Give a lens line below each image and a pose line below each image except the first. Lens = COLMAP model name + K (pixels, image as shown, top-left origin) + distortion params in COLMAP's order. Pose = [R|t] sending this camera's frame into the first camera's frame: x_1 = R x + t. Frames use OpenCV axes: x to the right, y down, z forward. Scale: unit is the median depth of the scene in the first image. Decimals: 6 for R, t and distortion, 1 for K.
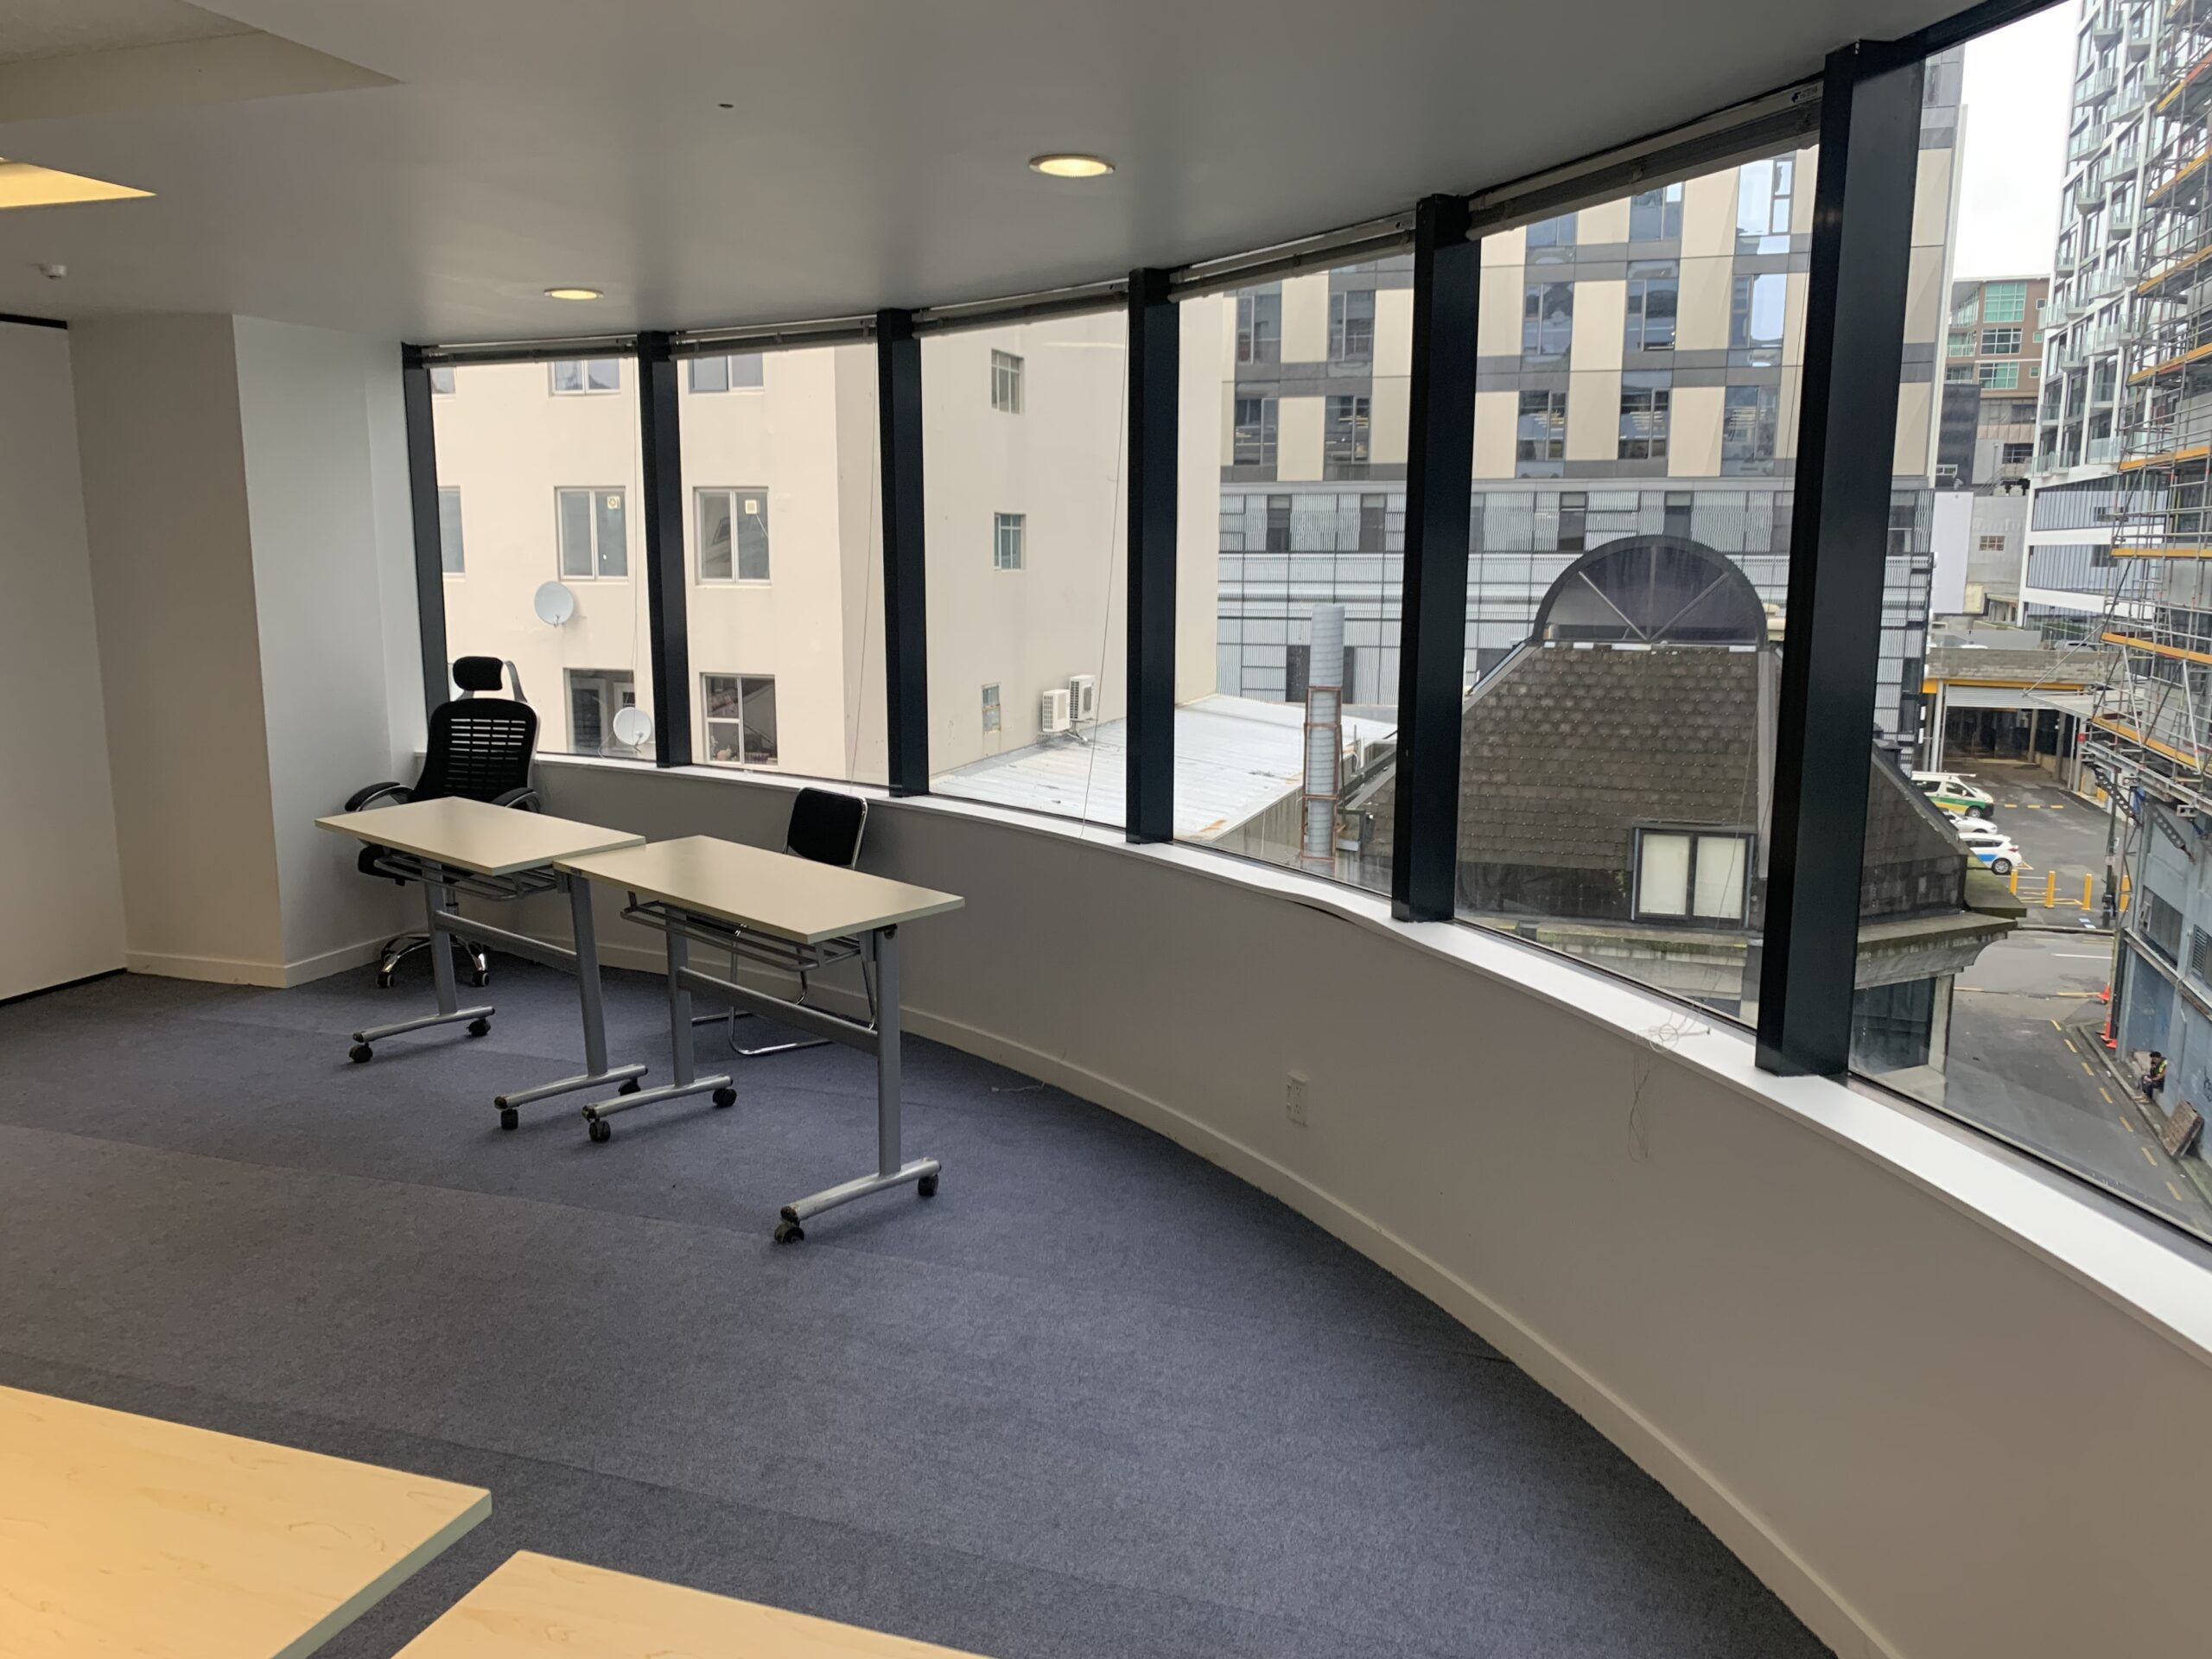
lens RADIAL K [[1686.4, 0, 1106.0], [0, 1686.4, 829.5], [0, 0, 1]] dist [-0.089223, 0.088603]
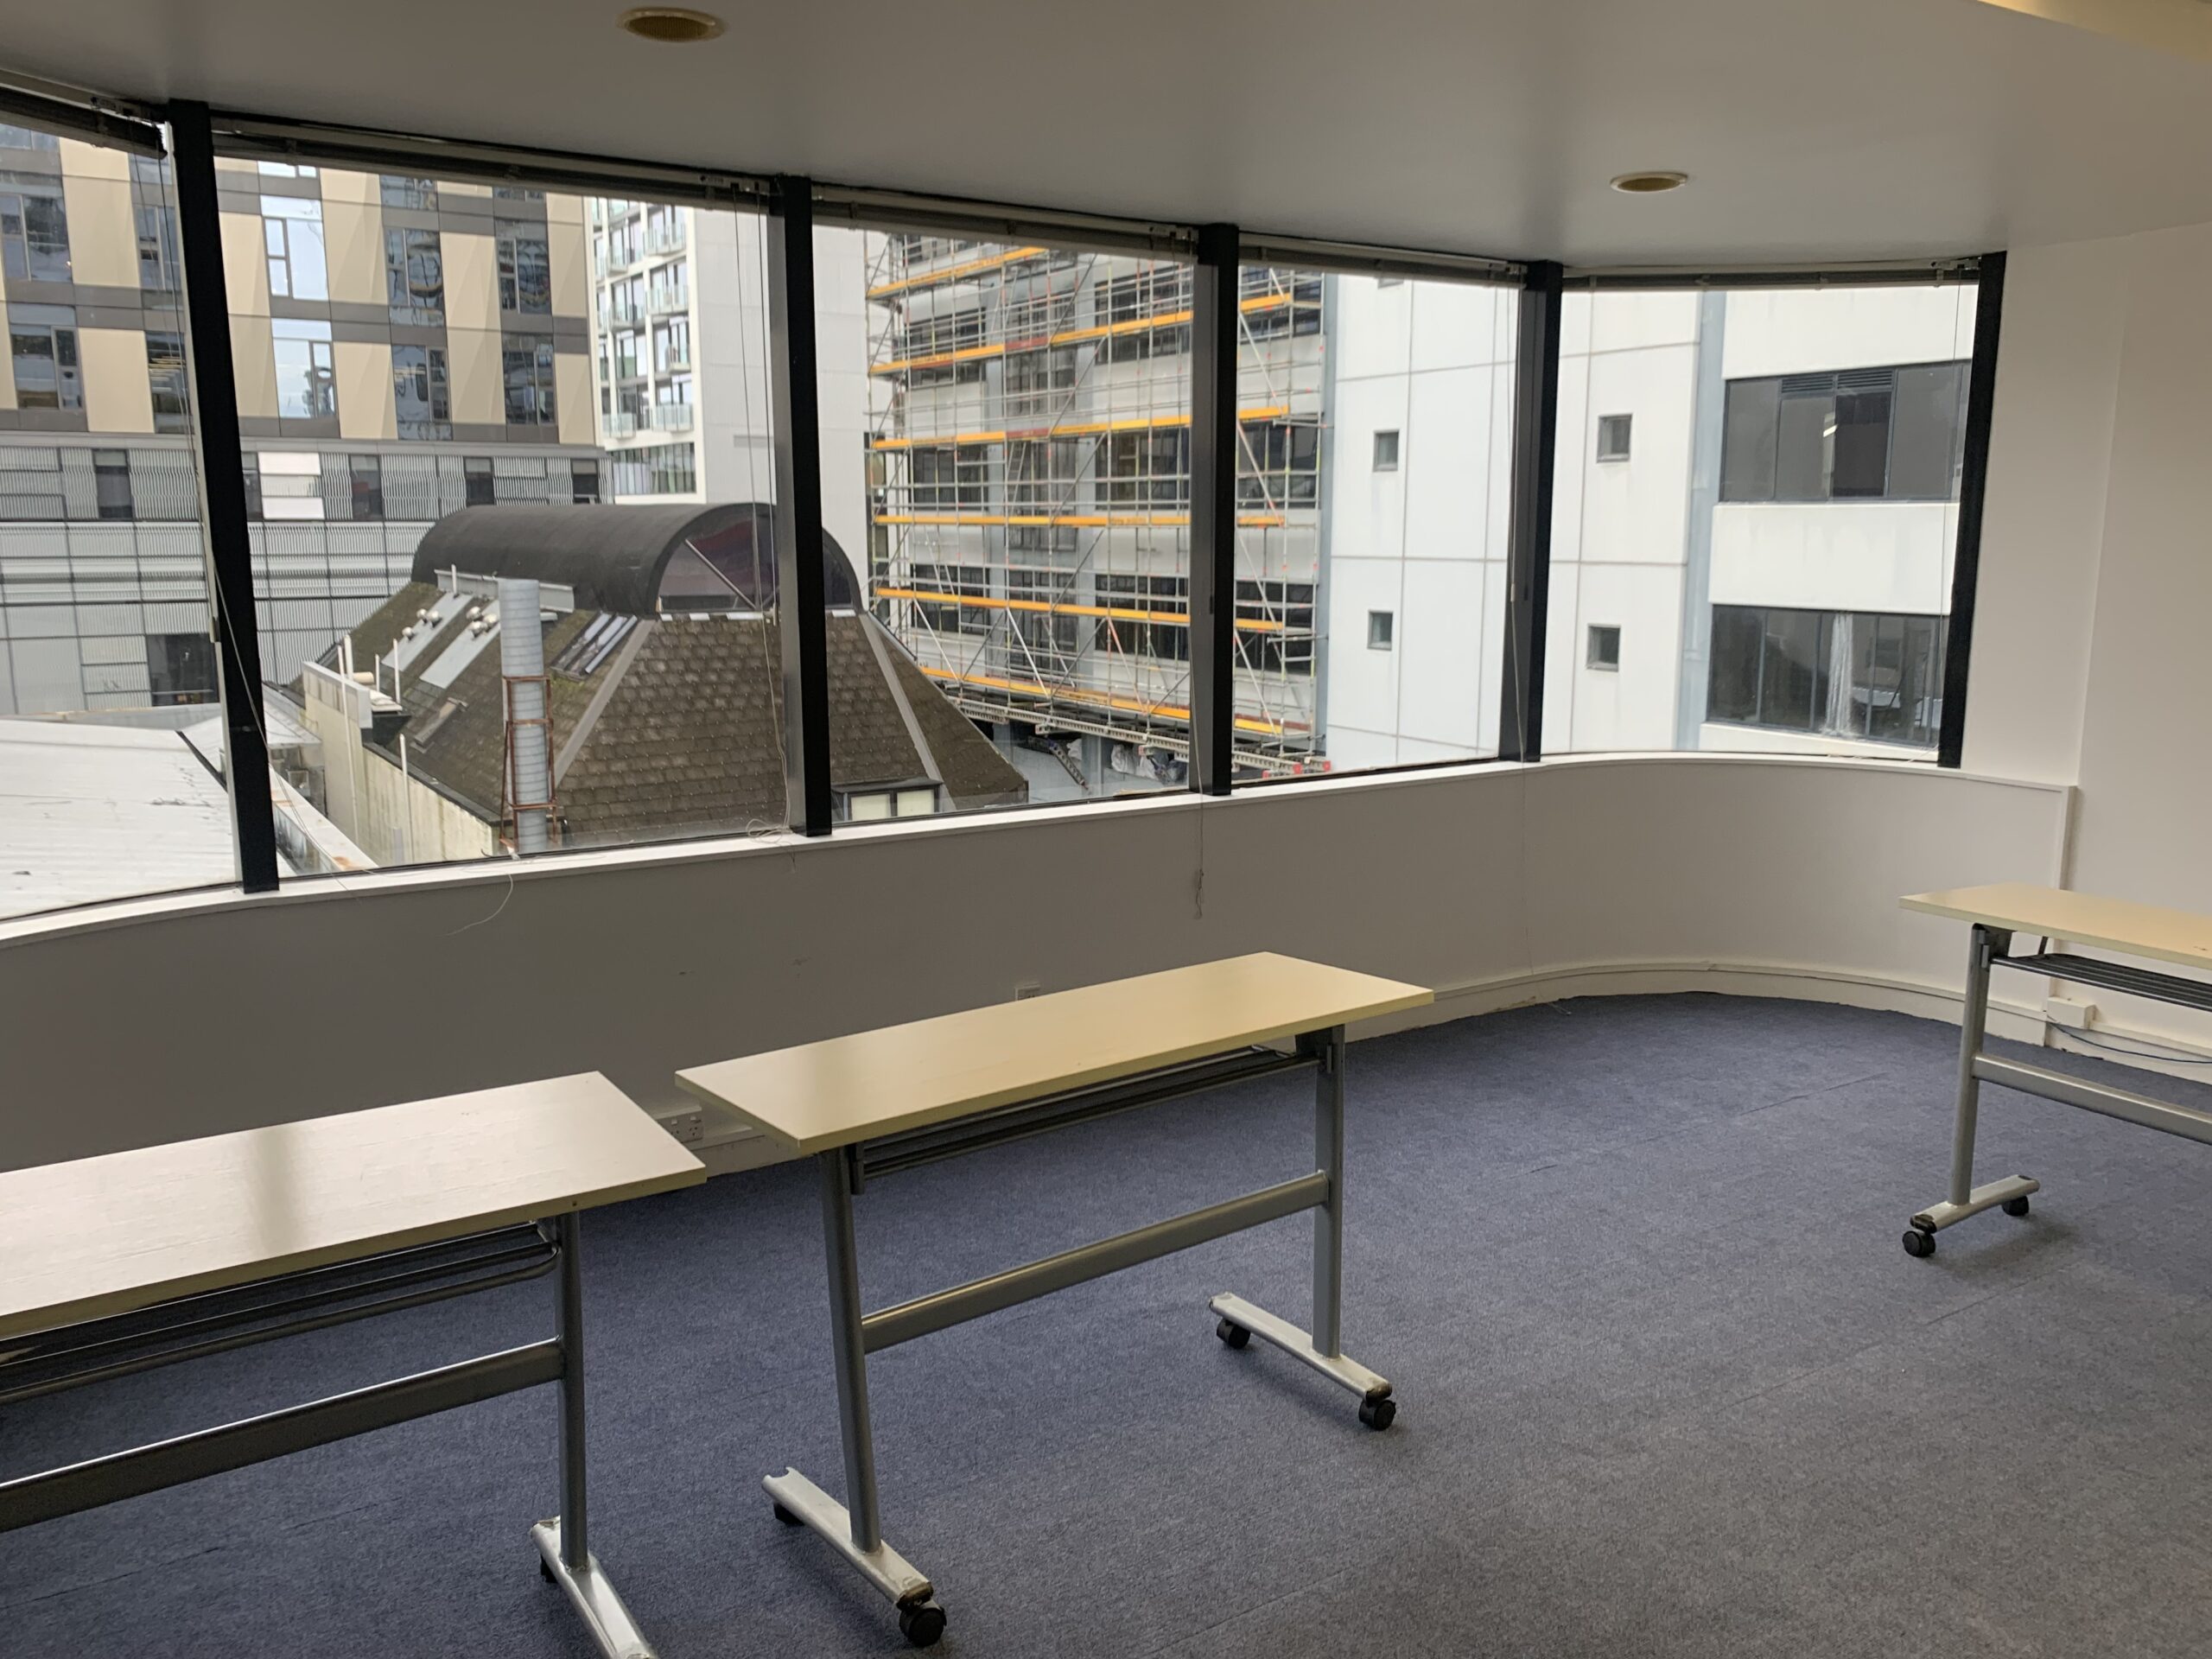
lens RADIAL K [[1686.4, 0, 1106.0], [0, 1686.4, 829.5], [0, 0, 1]] dist [-0.089223, 0.088603]
pose [[0.631356, -0.132414, 0.764105, -0.316317], [0.116951, 0.990303, 0.074979, -0.032266], [-0.766624, 0.042025, 0.640719, 0.197358]]
